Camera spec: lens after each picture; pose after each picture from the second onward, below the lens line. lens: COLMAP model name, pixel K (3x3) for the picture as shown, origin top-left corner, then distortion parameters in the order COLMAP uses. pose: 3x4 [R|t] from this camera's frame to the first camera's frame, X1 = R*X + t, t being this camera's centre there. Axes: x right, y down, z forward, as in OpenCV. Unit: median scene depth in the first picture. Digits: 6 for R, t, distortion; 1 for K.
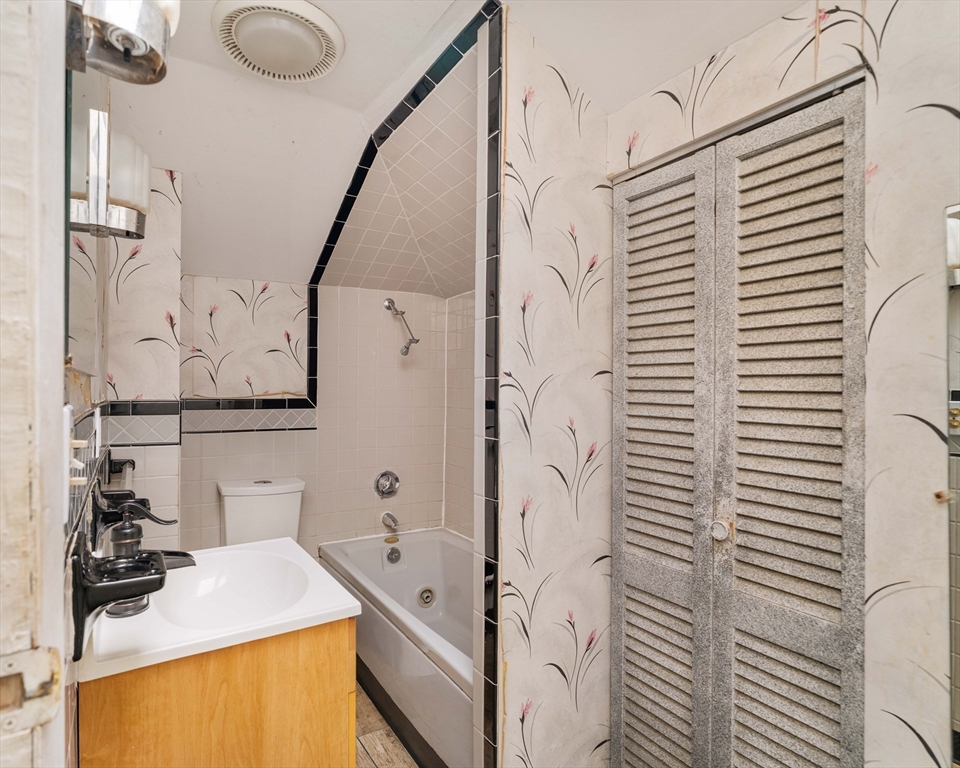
lens RADIAL K [[510.6, 0, 480.0], [0, 510.6, 384.0], [0, 0, 1]] dist [-0.000225, 0.000719]
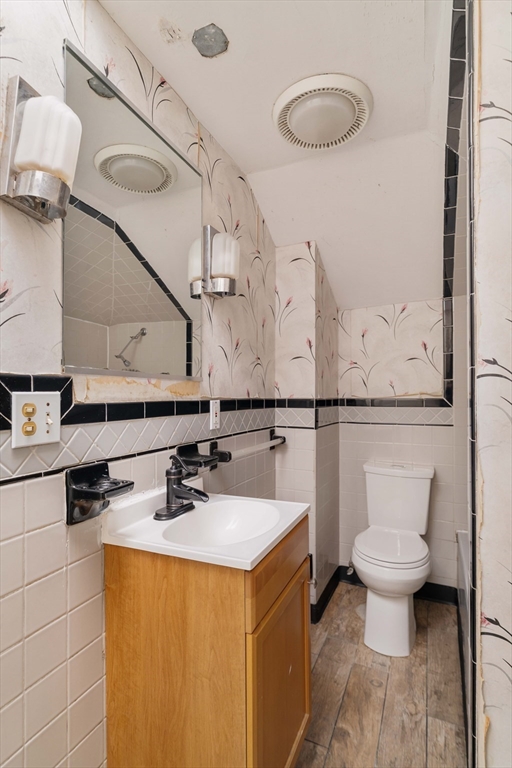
lens RADIAL K [[404.7, 0, 256.0], [0, 404.7, 388.1], [0, 0, 1]] dist [-0.000999, 0.000384]
pose [[0.544112, -0.022991, -0.838698, 0.363971], [0.016780, 0.999723, -0.016519, 0.025075], [0.838845, -0.005085, 0.544347, 0.314284]]
